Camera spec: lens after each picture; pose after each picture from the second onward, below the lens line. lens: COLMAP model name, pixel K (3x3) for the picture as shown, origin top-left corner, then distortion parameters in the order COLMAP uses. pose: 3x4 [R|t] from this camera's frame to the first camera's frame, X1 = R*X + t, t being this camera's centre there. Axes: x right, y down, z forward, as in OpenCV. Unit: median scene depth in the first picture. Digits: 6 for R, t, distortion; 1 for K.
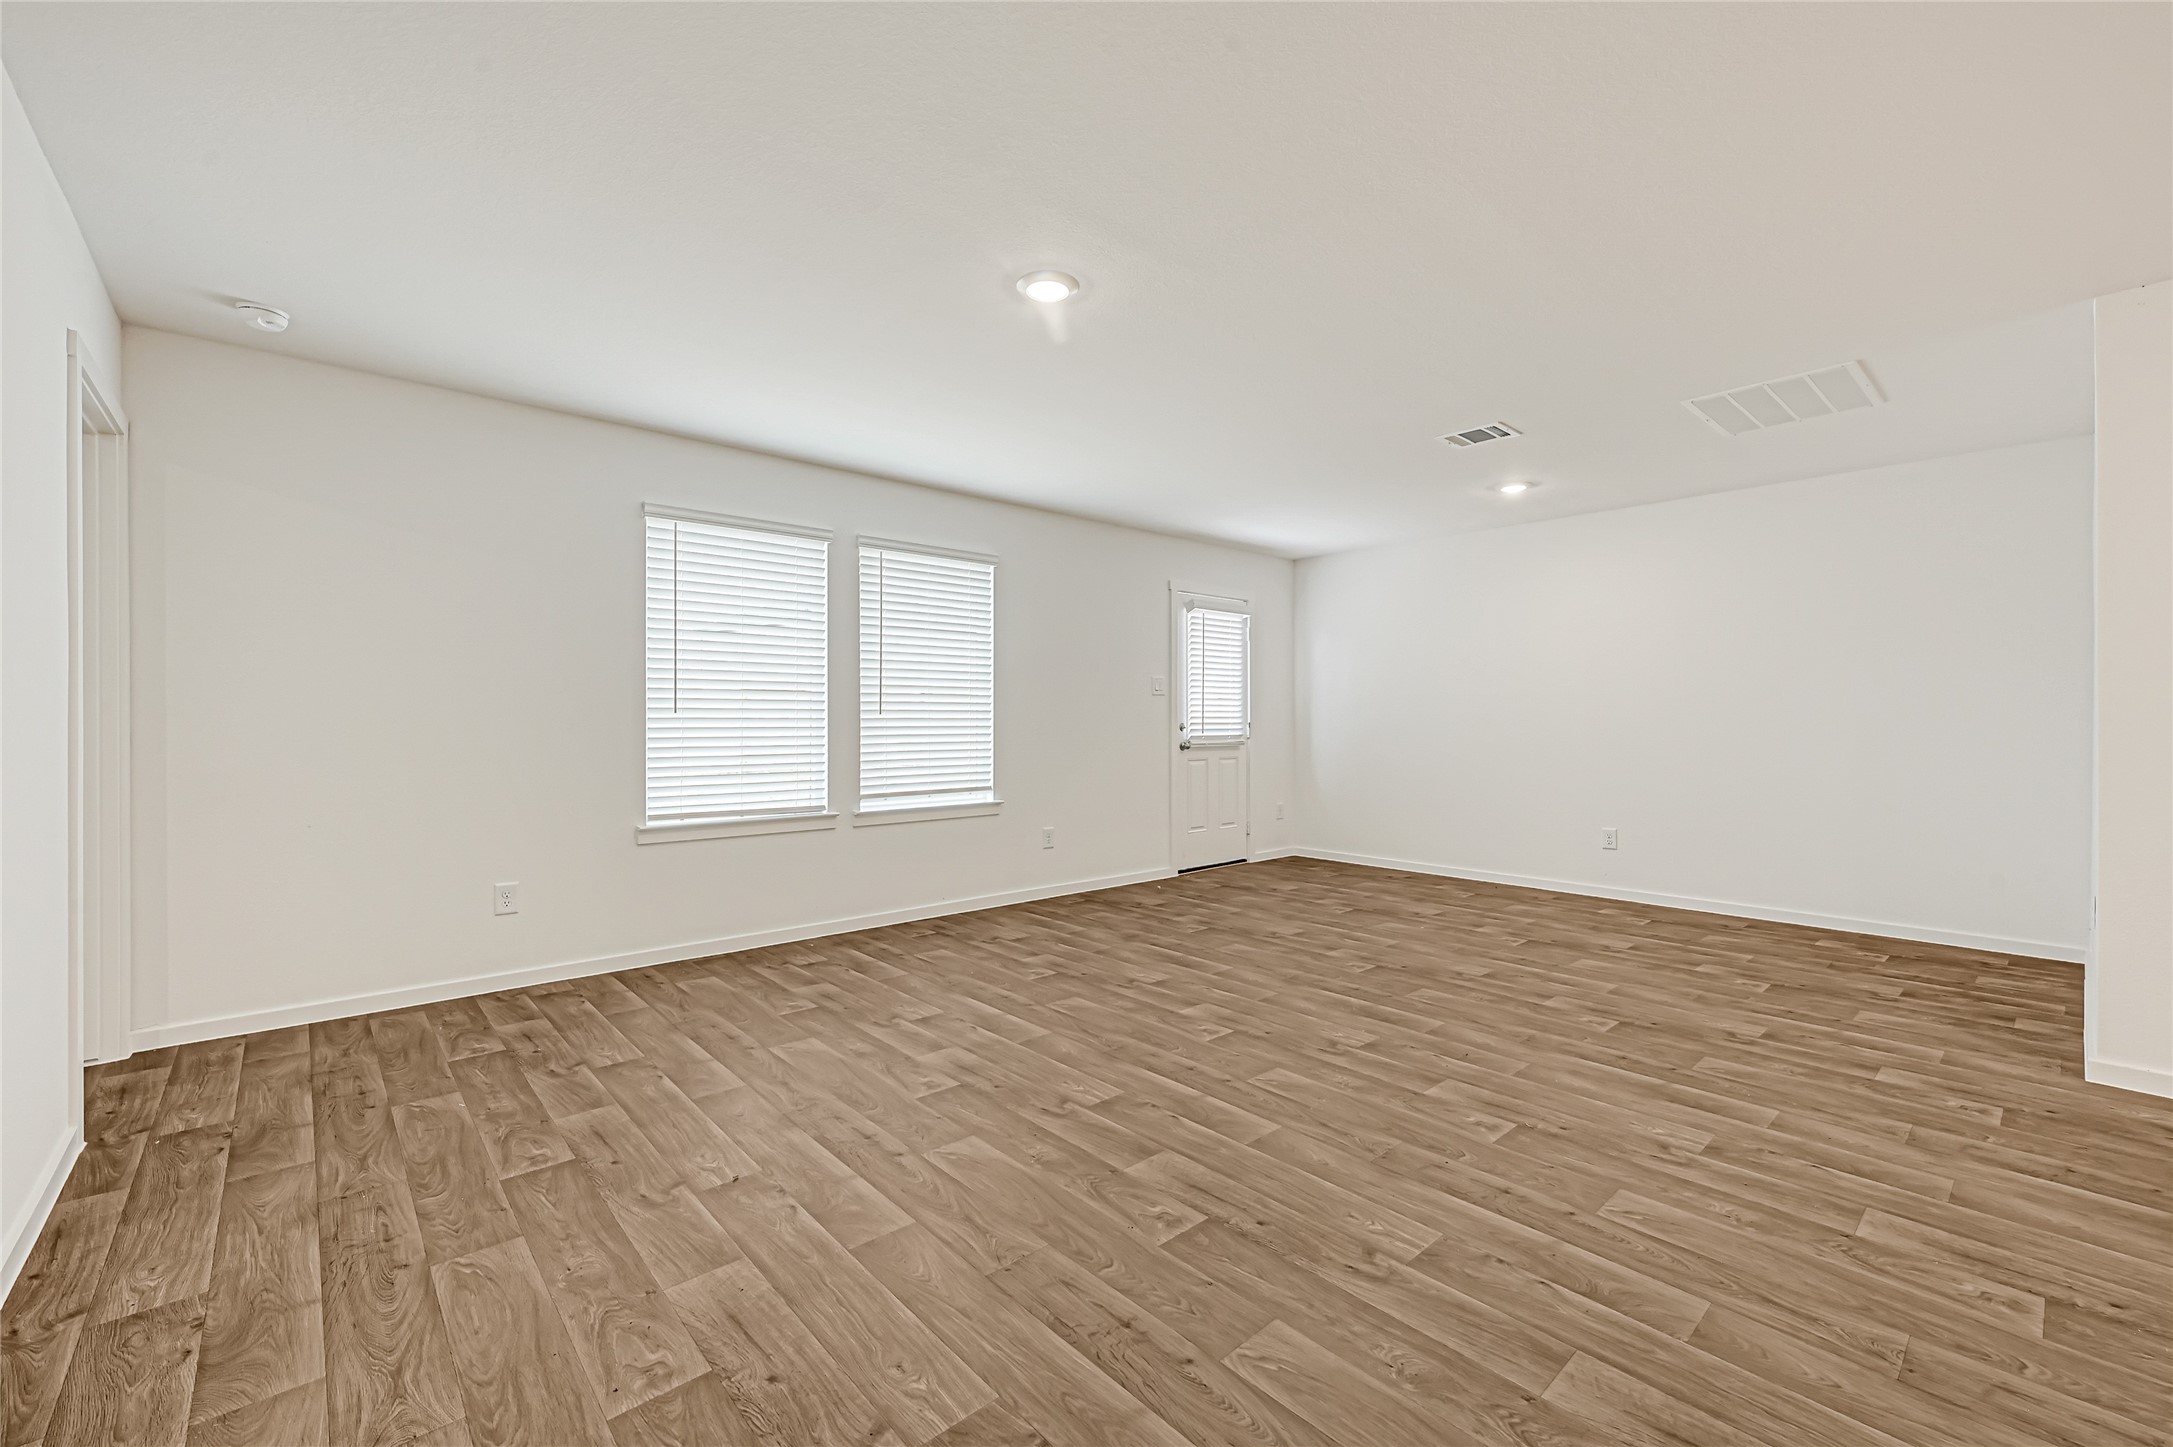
lens RADIAL K [[892.4, 0, 1088.8], [0, 892.4, 712.9], [0, 0, 1]] dist [-0.000027, 0.000002]
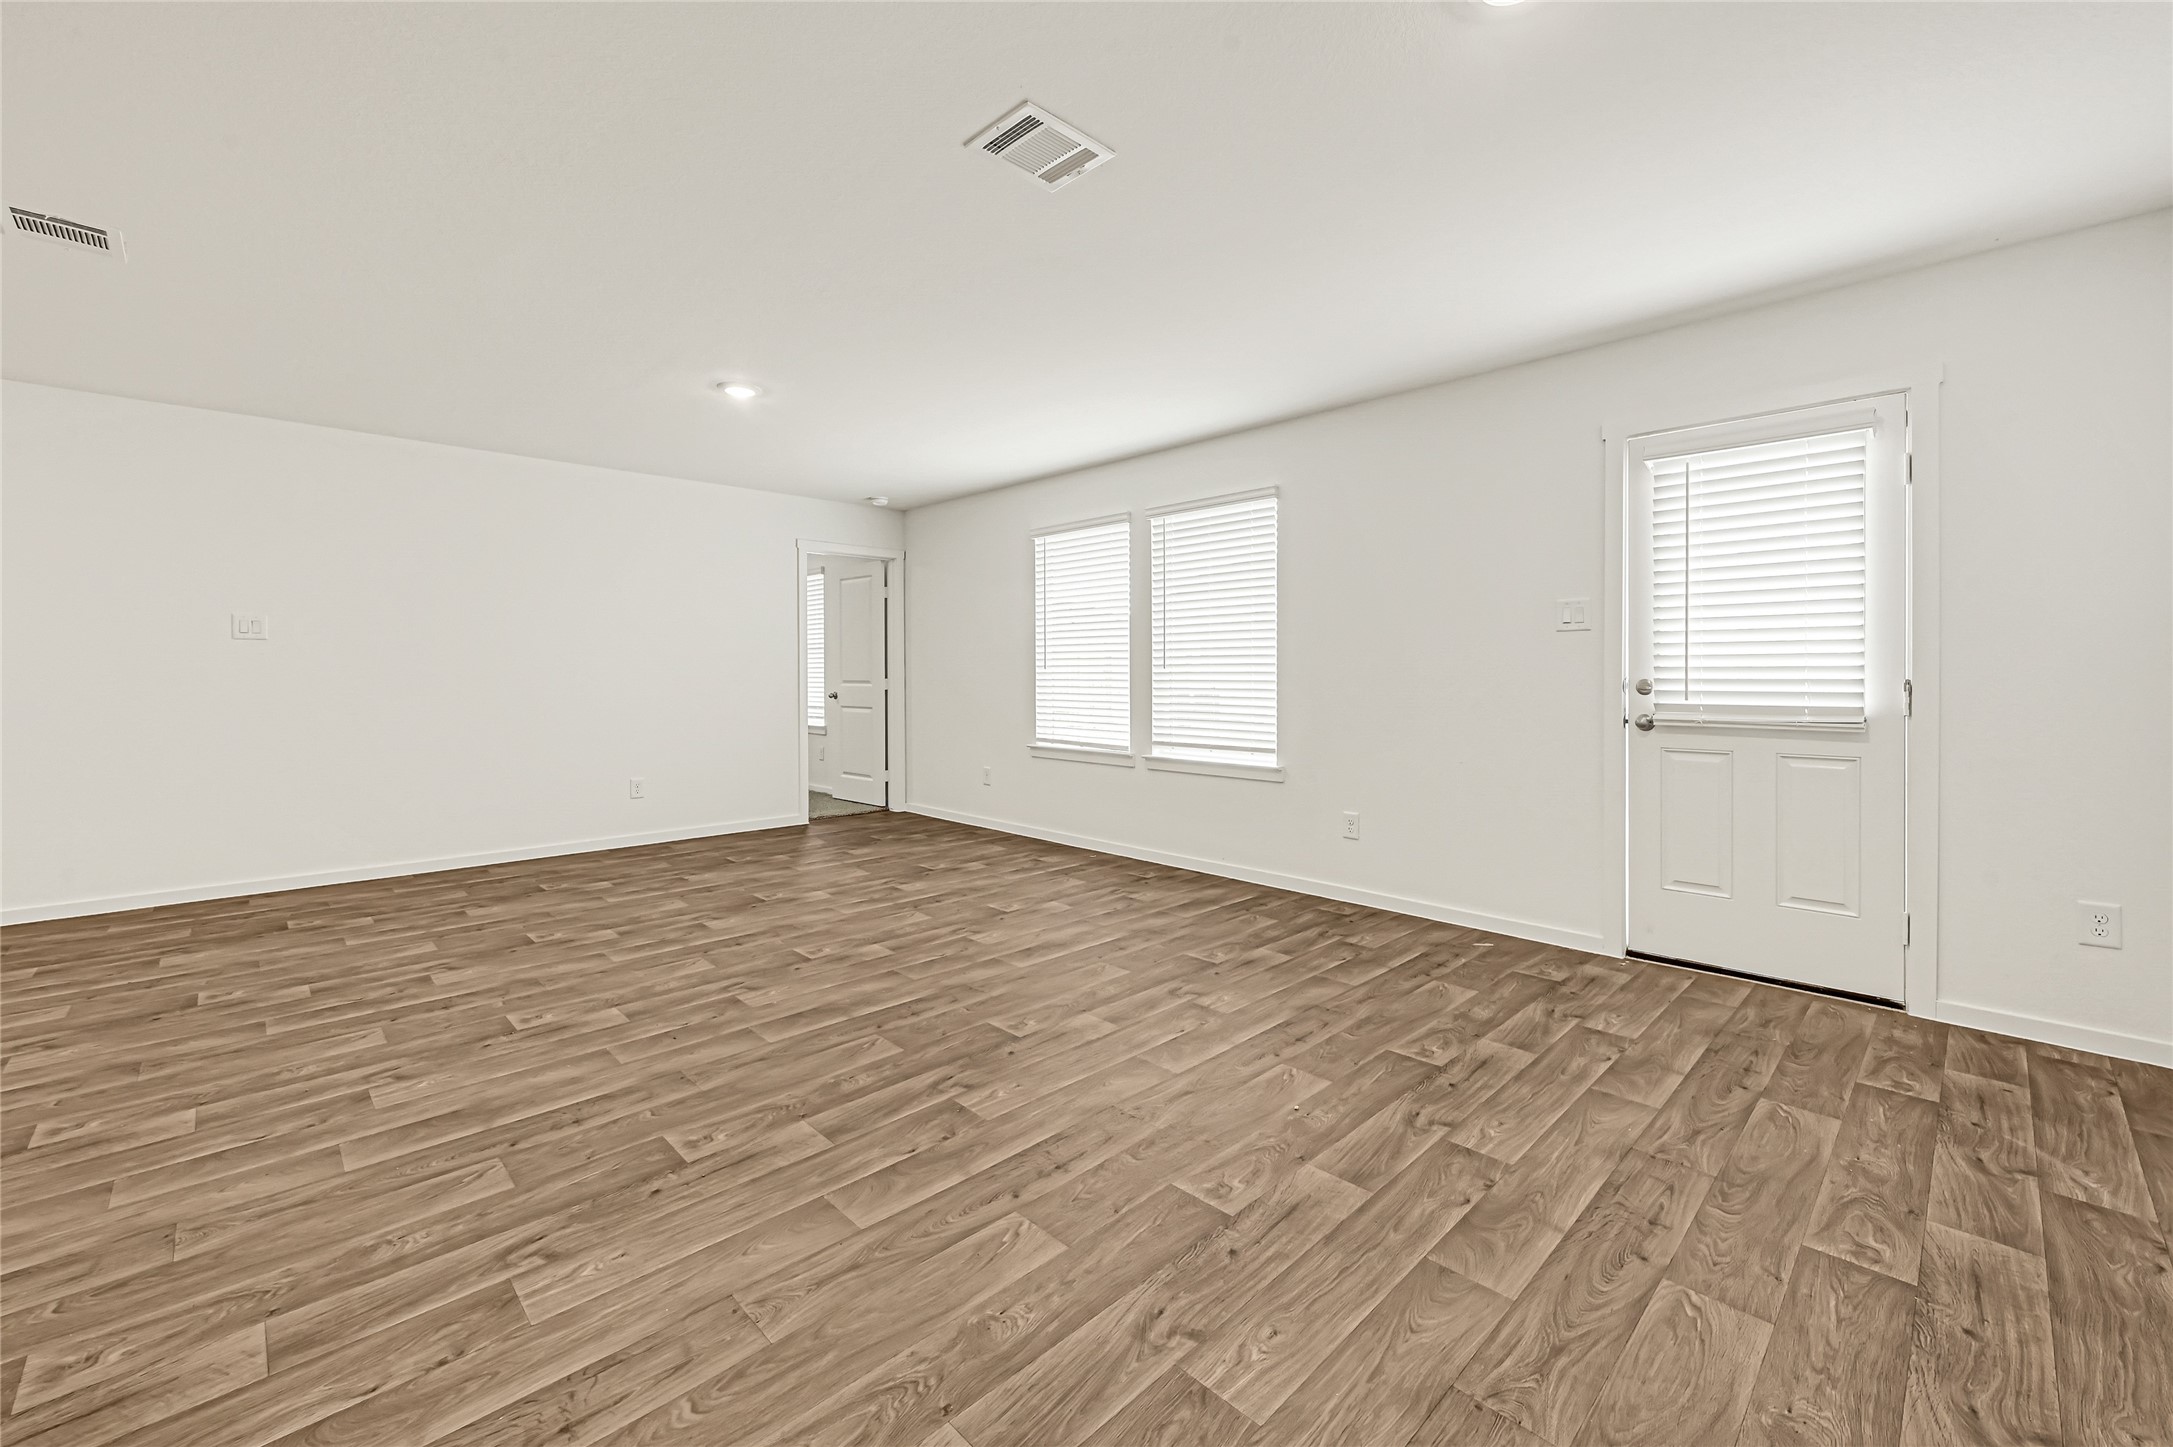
lens RADIAL K [[880.4, 0, 1077.6], [0, 880.4, 693.8], [0, 0, 1]] dist [-0.001495, 0.000553]
pose [[0.037368, 0.022697, -0.999044, 1.111325], [0.008853, 0.999695, 0.023043, 0.009418], [0.999262, -0.009705, 0.037156, 1.151776]]
